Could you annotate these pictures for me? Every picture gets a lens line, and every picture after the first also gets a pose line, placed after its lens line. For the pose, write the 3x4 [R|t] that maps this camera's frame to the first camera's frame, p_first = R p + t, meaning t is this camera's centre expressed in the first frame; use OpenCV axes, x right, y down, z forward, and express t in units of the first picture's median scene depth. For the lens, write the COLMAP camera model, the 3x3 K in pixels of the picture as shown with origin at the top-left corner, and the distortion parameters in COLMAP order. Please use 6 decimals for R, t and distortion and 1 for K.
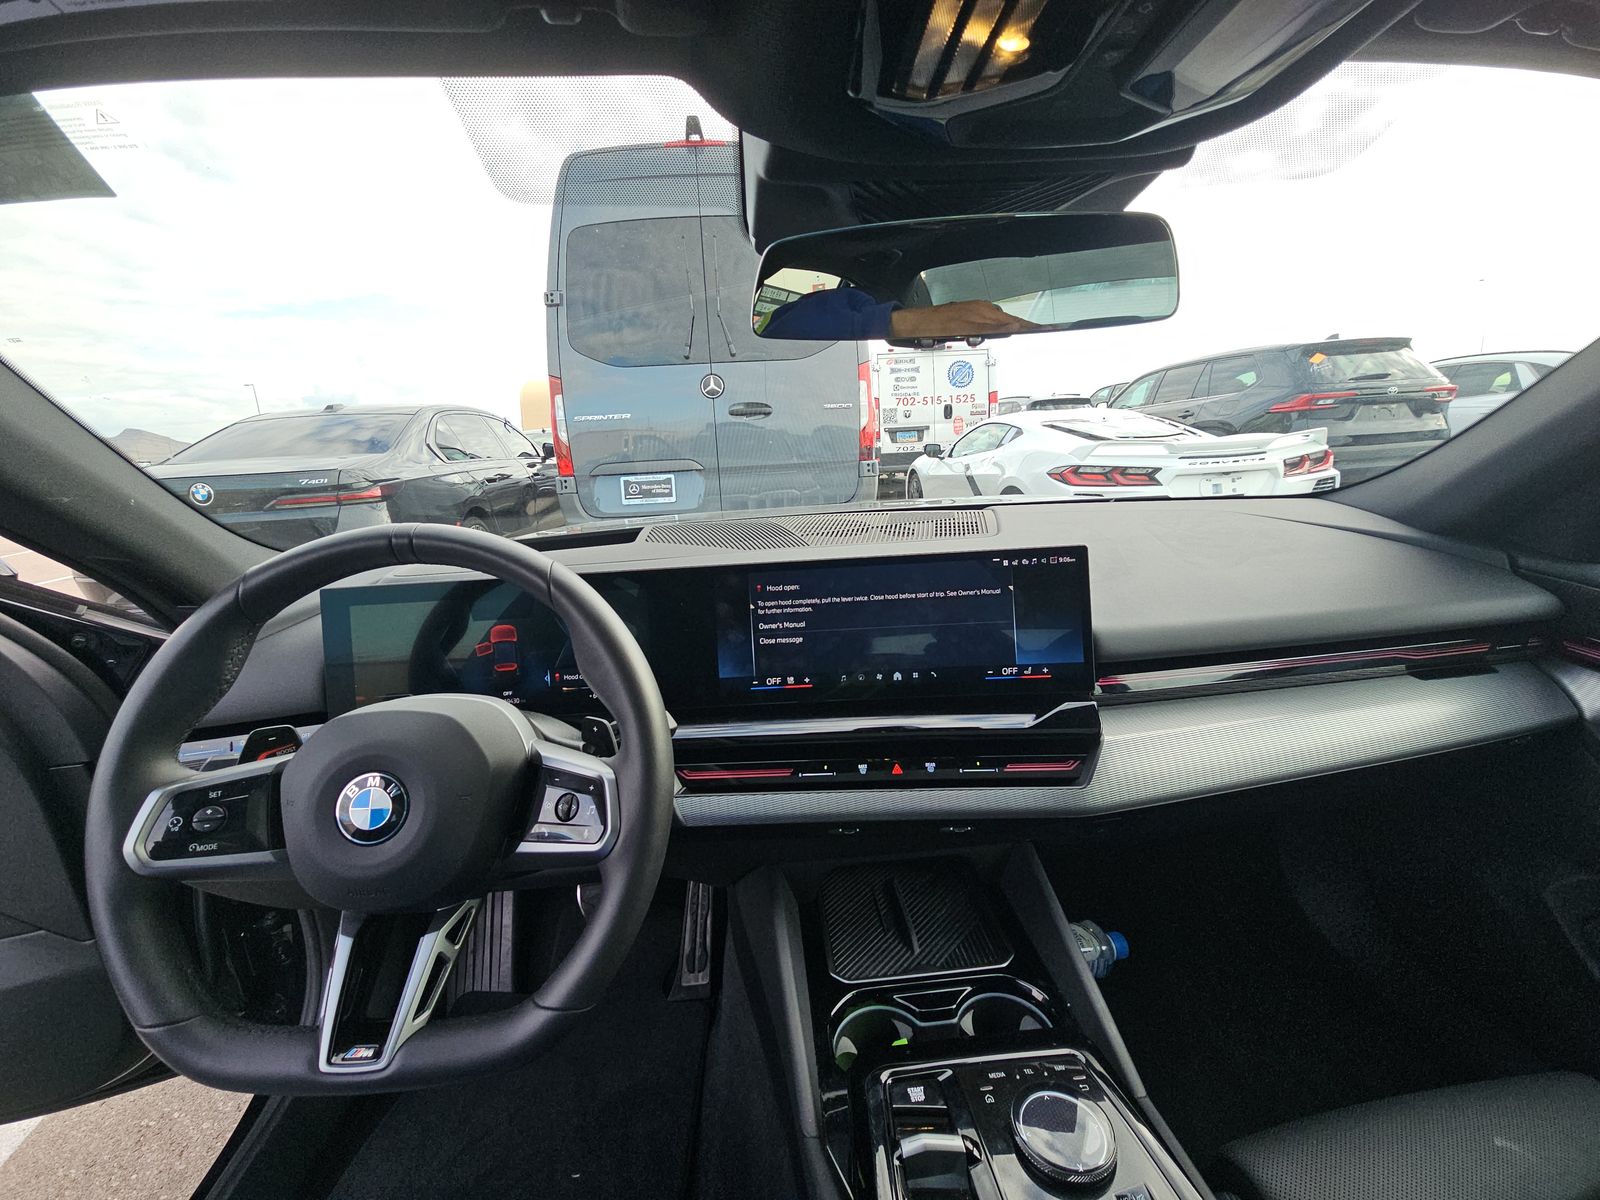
lens RADIAL K [[645.2, 0, 799.2], [0, 645.2, 592.9], [0, 0, 1]] dist [-0.002757, -0.001575]
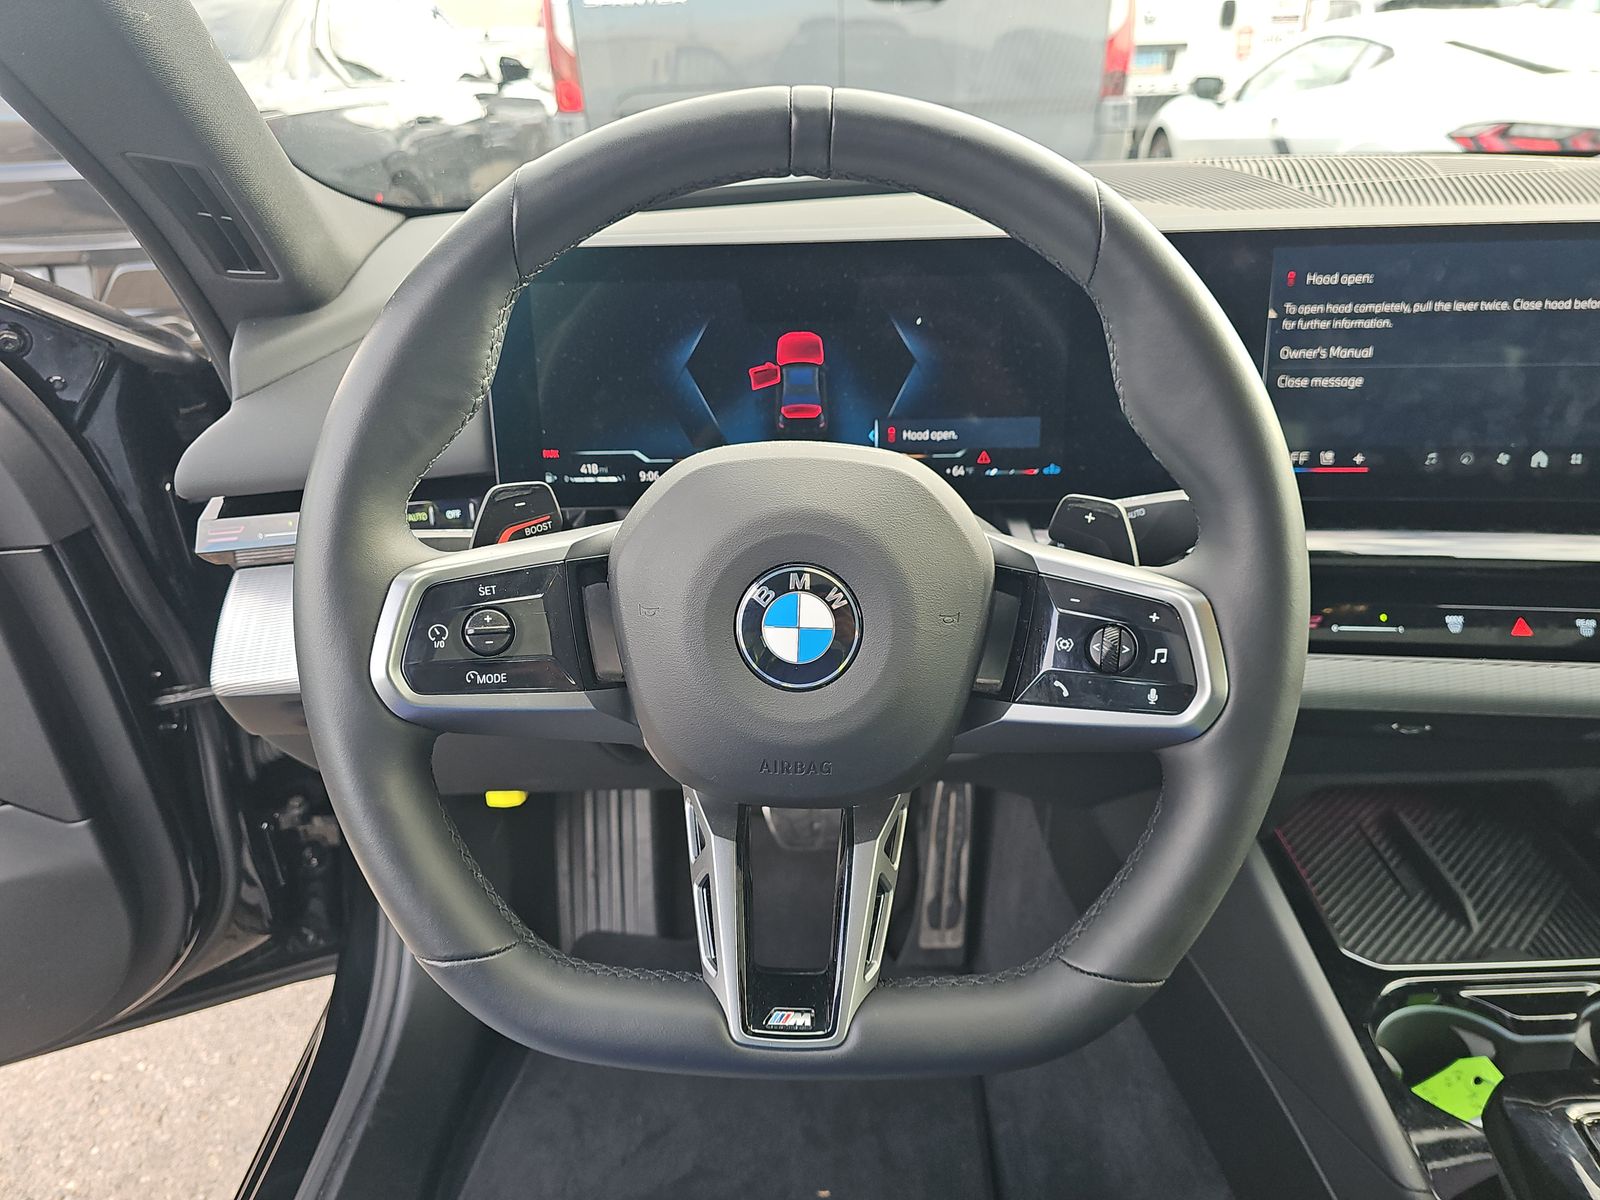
lens RADIAL K [[1059.7, 0, 800.0], [0, 1059.7, 604.0], [0, 0, 1]] dist [0.006174, -0.011016]
pose [[0.996784, 0.055815, -0.057509, -0.397159], [-0.041167, 0.972291, 0.230120, 0.068420], [0.068760, -0.227012, 0.971461, 0.078079]]
